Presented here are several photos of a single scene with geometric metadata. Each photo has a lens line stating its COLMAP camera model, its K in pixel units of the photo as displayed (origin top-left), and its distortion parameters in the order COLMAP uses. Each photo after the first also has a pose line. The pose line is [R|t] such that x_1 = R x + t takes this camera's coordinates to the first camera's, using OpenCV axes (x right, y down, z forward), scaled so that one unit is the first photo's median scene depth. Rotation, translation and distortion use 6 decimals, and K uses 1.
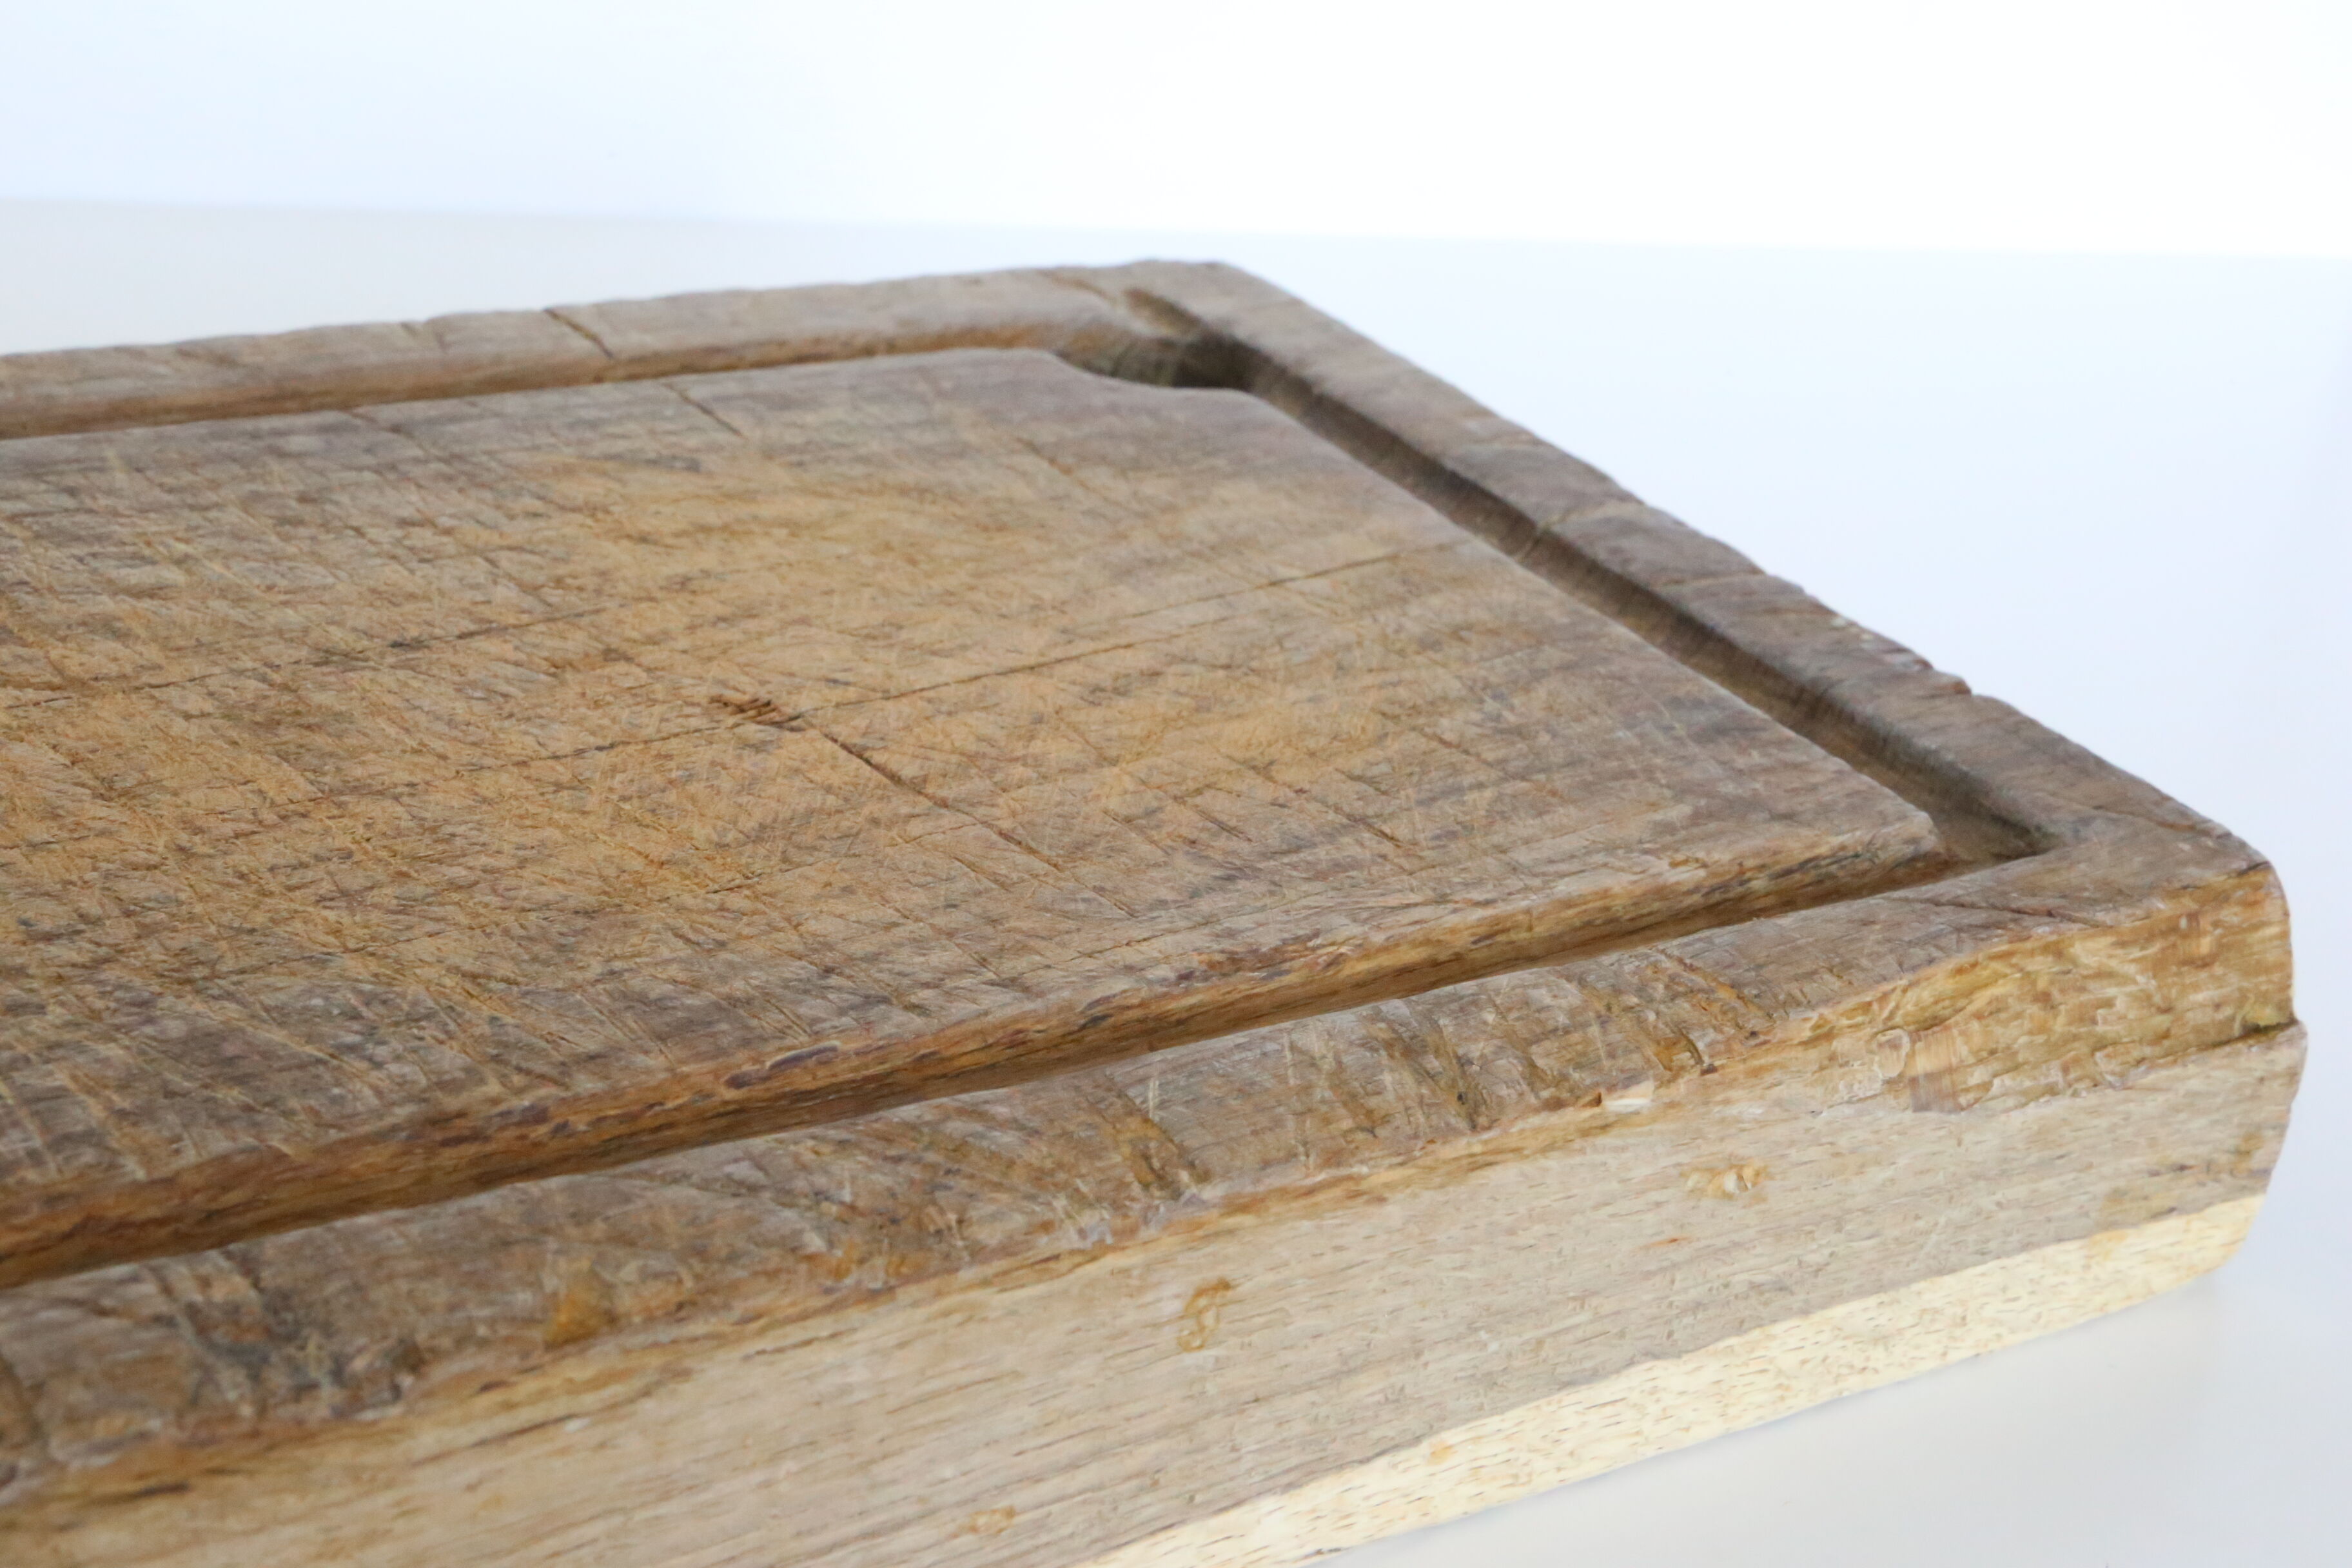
lens RADIAL K [[3535.1, 0, 1170.9], [0, 3535.1, 791.4], [0, 0, 1]] dist [0.027270, 0.000000]
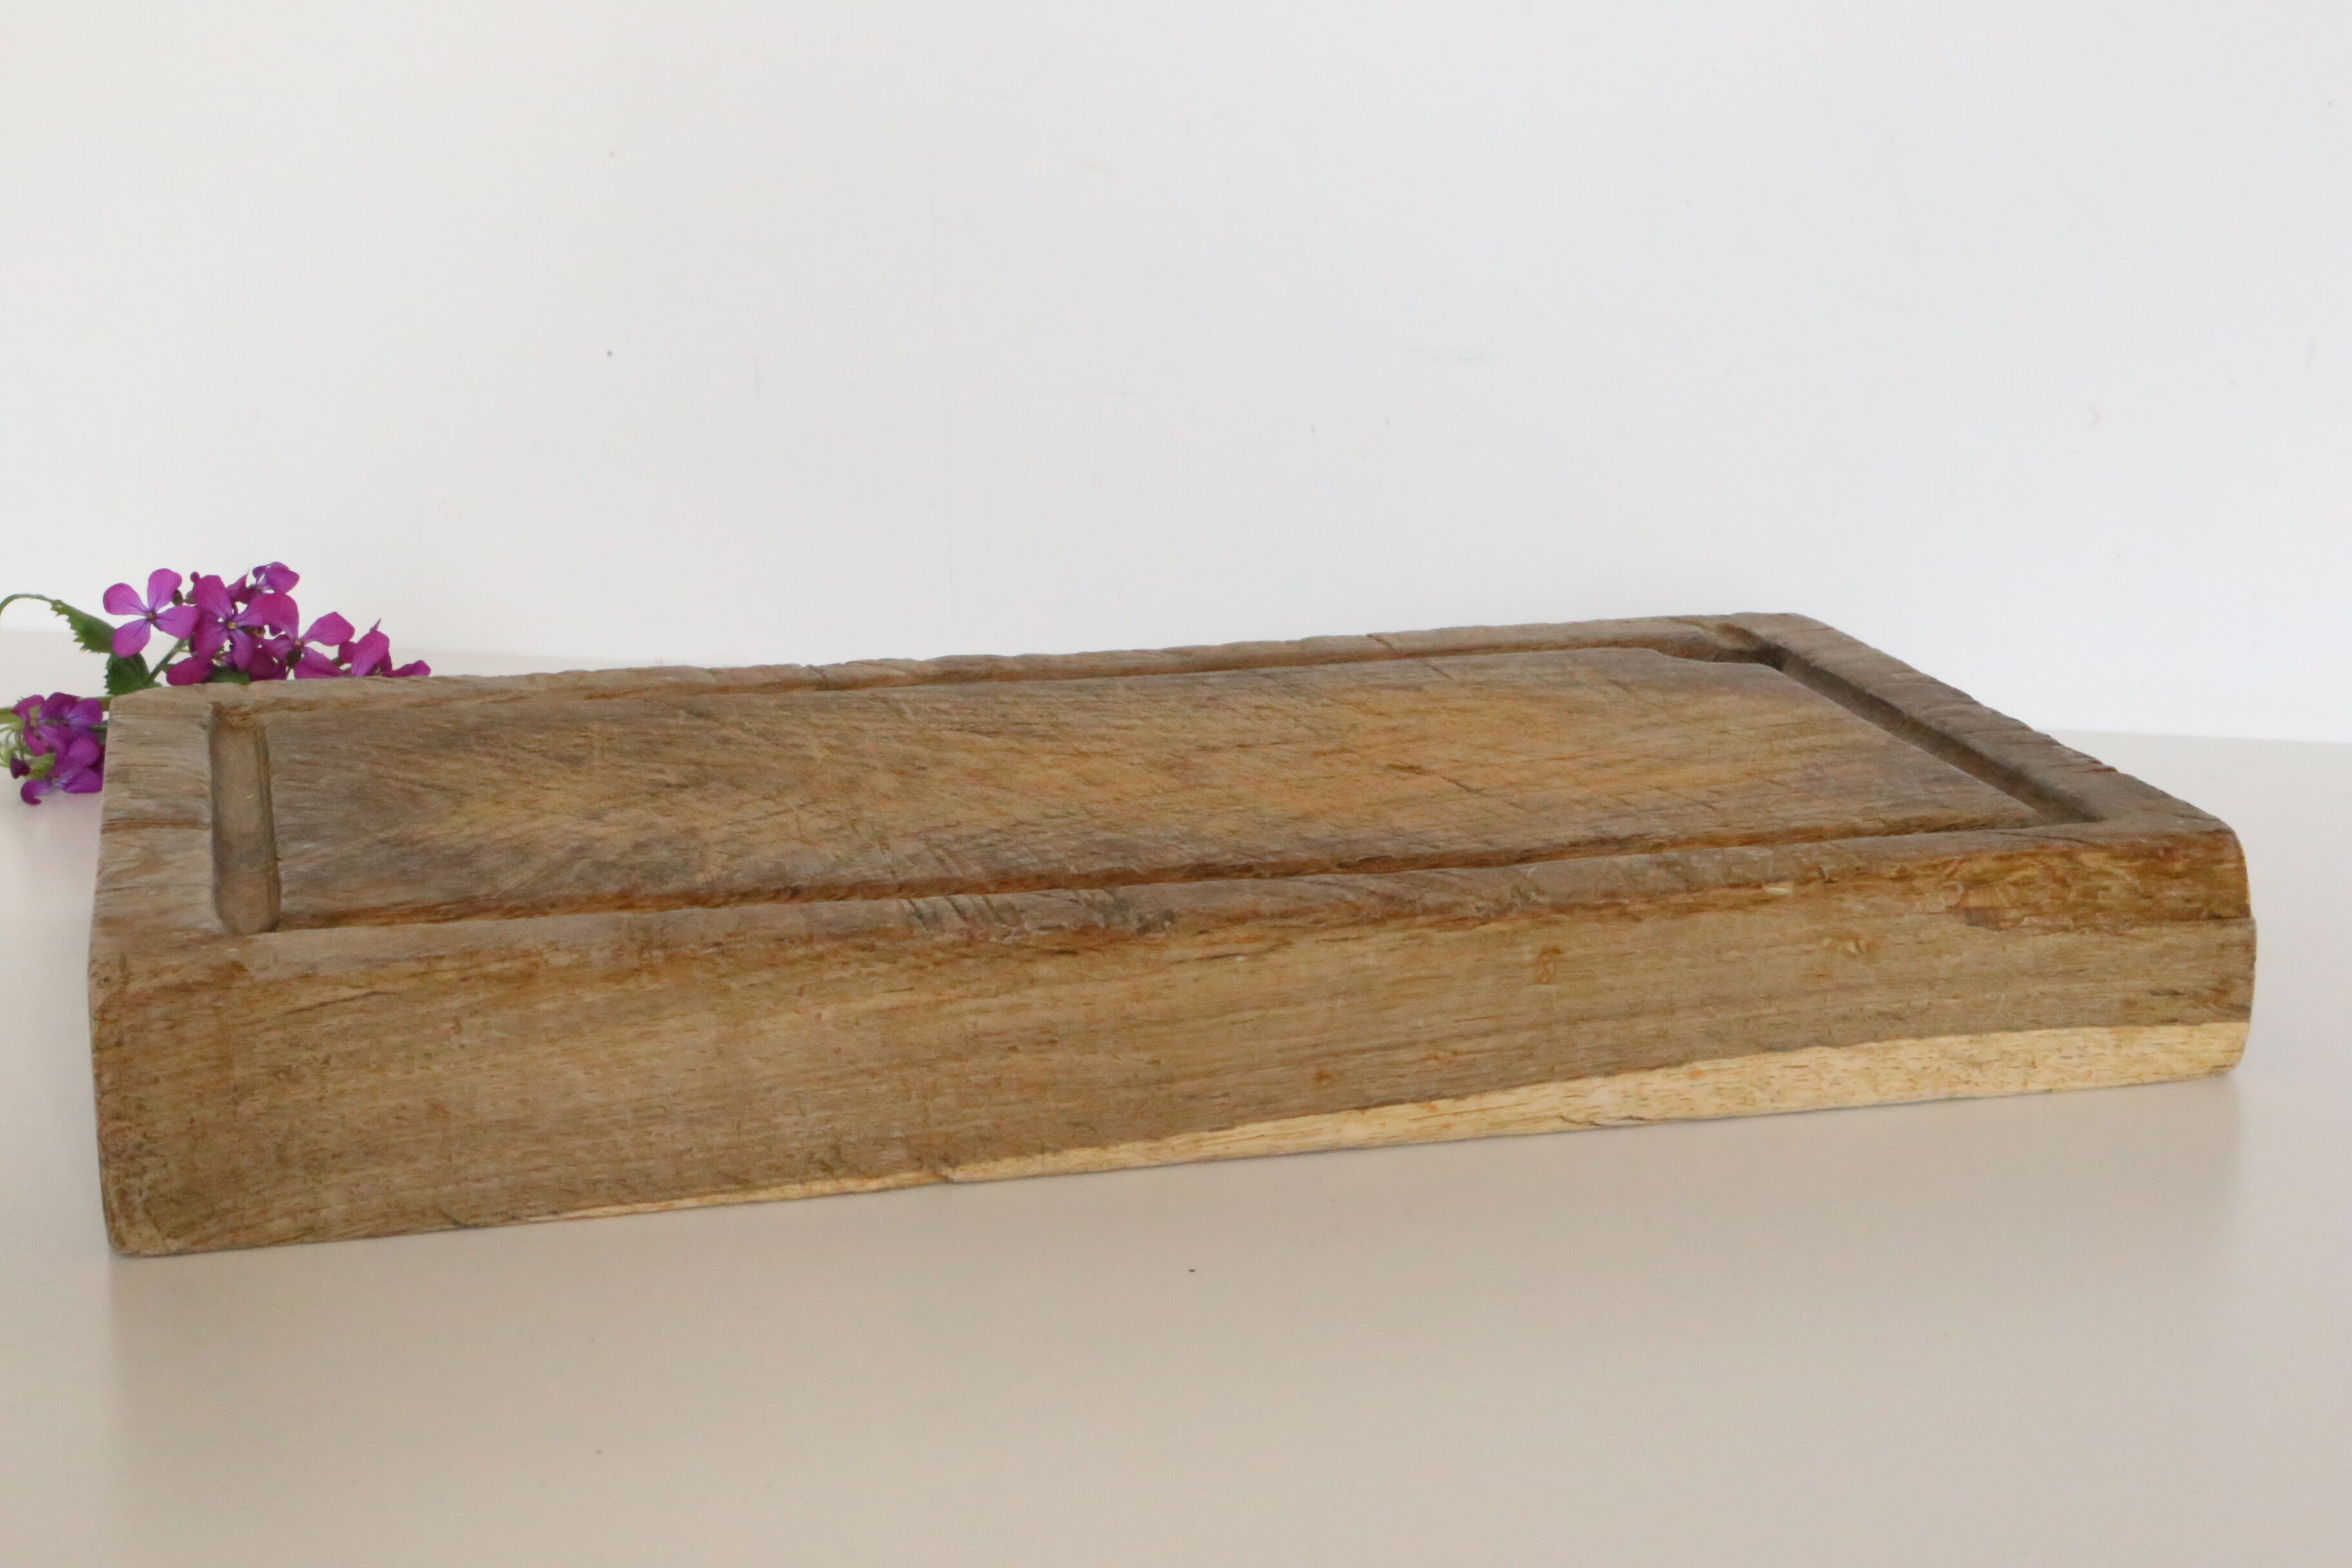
lens RADIAL K [[3767.6, 0, 1173.3], [0, 3767.6, 784.8], [0, 0, 1]] dist [0.120532, 0.000000]
pose [[0.944972, -0.033573, -0.325423, 0.472256], [-0.036079, 0.977958, -0.205663, 0.452372], [0.325155, 0.206087, 0.922932, -1.046786]]
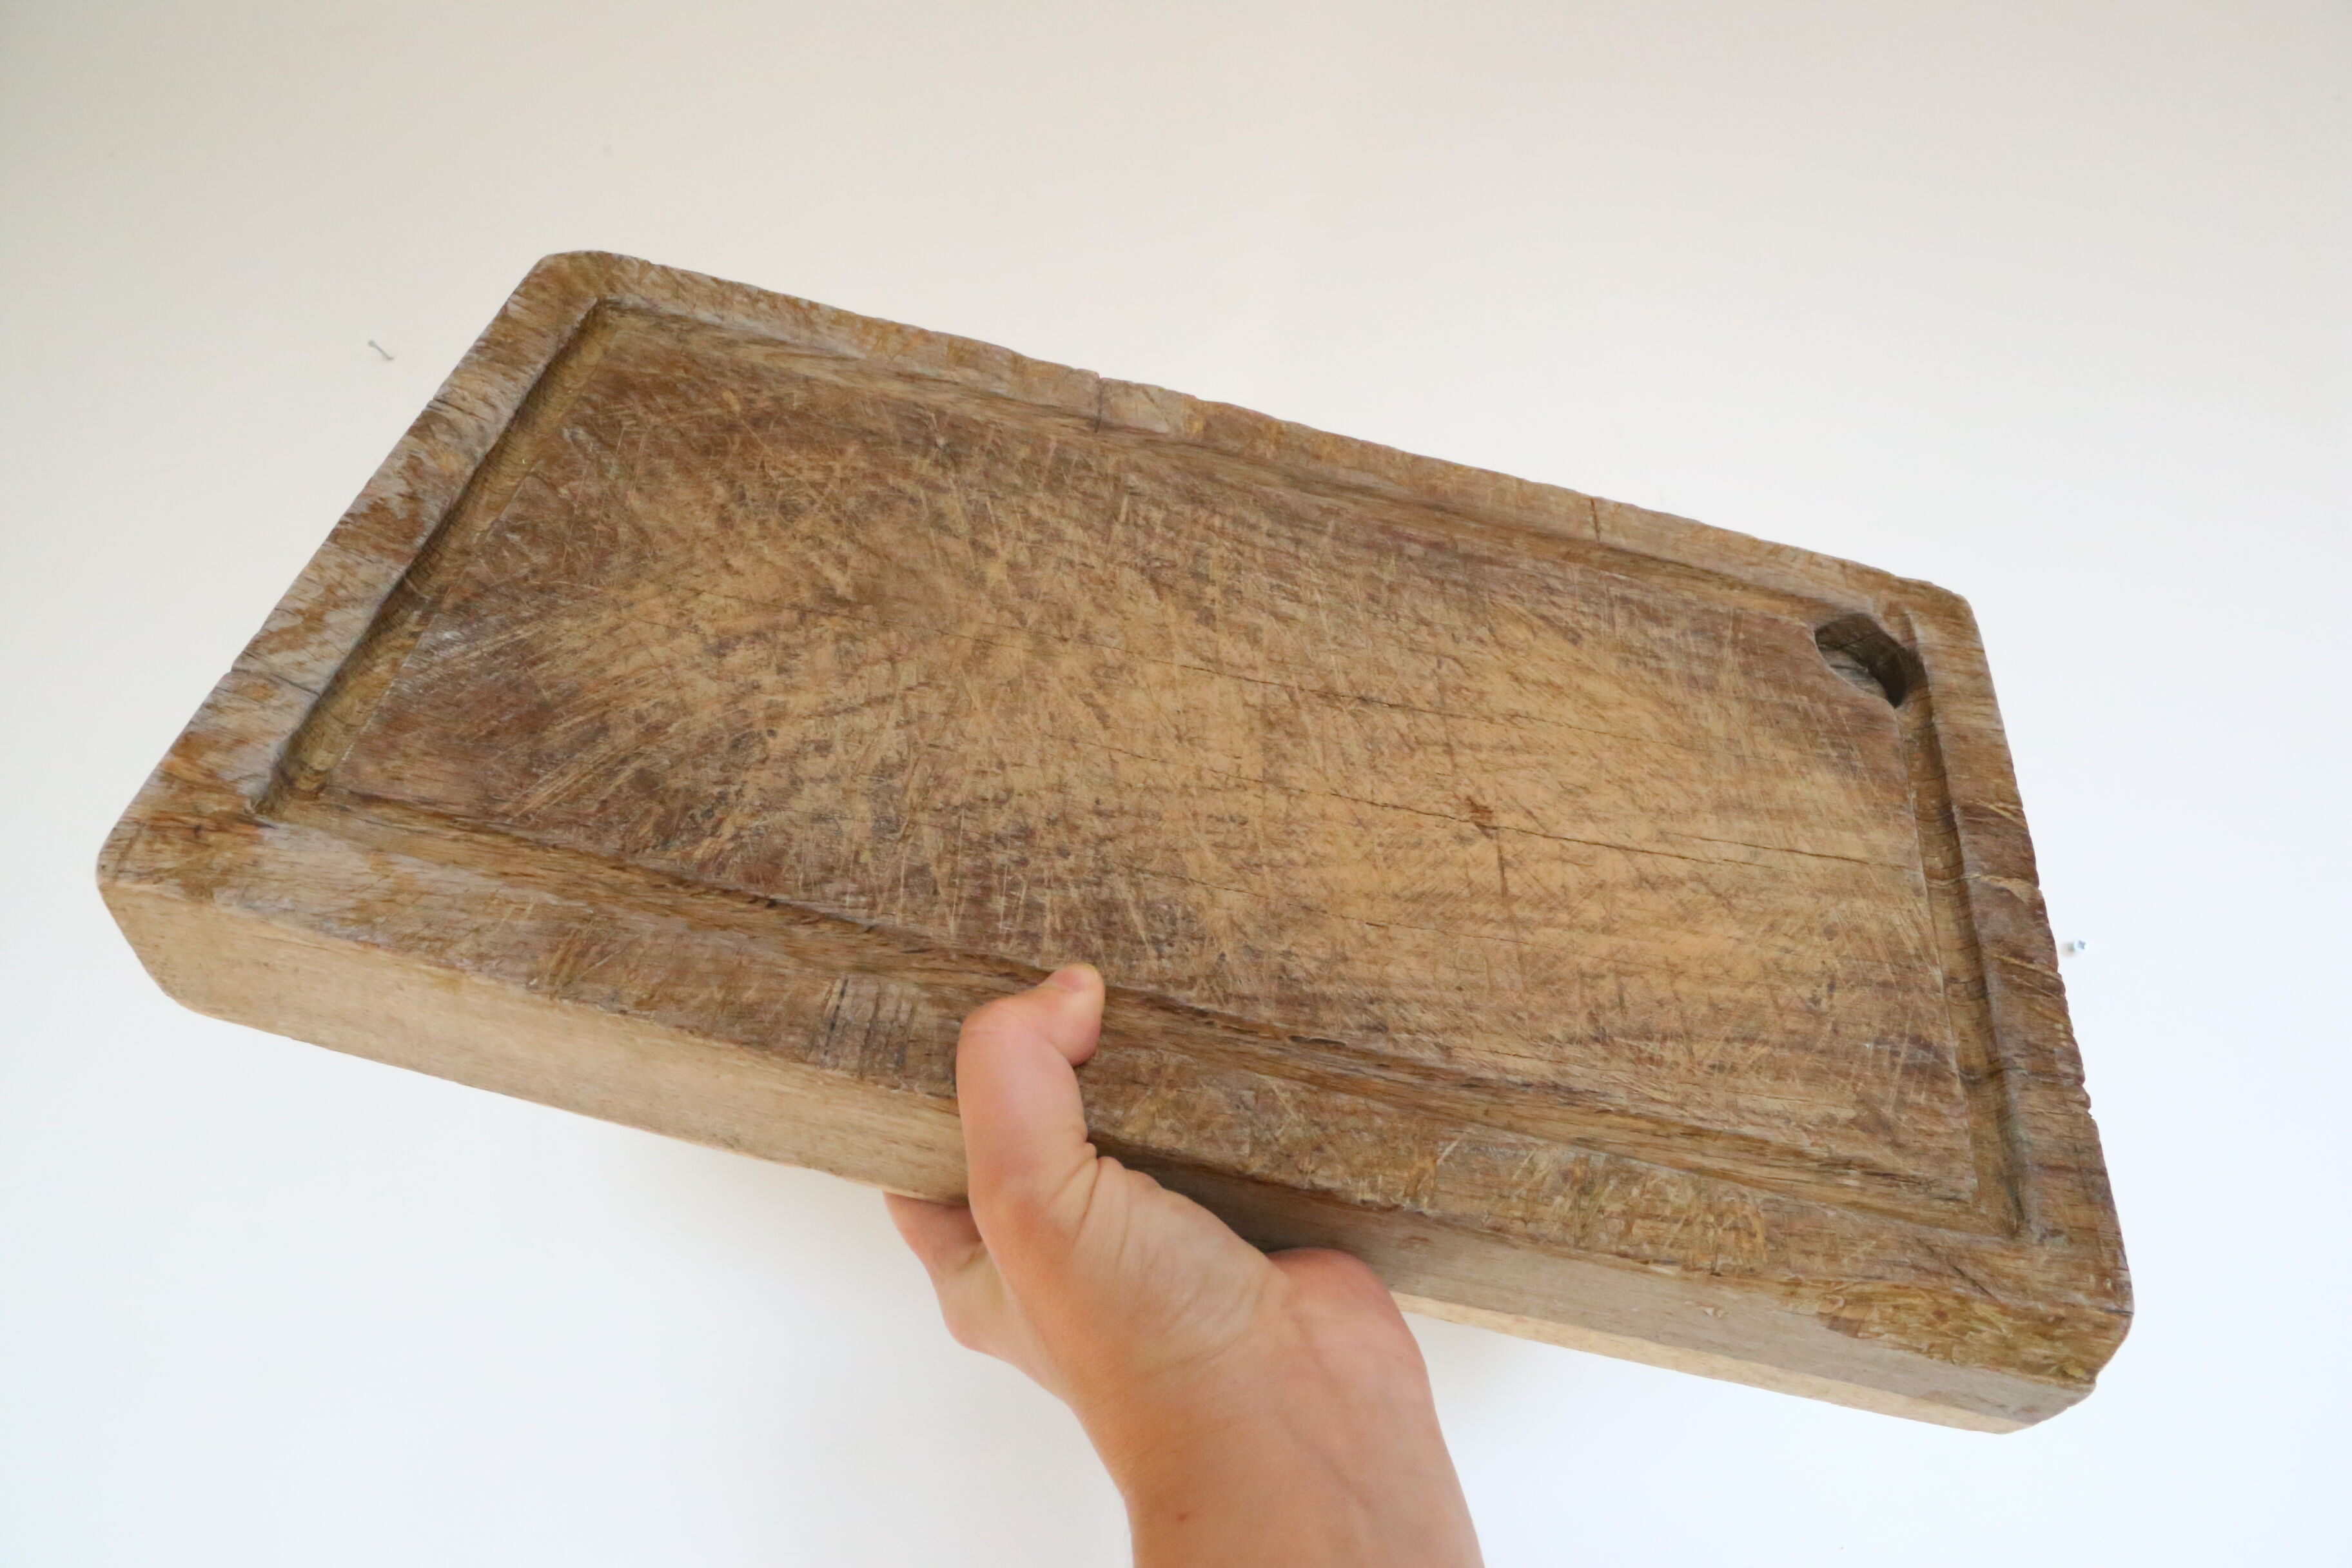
lens RADIAL K [[1613.0, 0, 1160.5], [0, 1613.0, 785.5], [0, 0, 1]] dist [-0.109977, 0.049107]
pose [[0.750463, 0.524073, -0.402682, 0.123032], [-0.363922, 0.836269, 0.410141, -0.385312], [0.551694, -0.161251, 0.818310, 0.127049]]
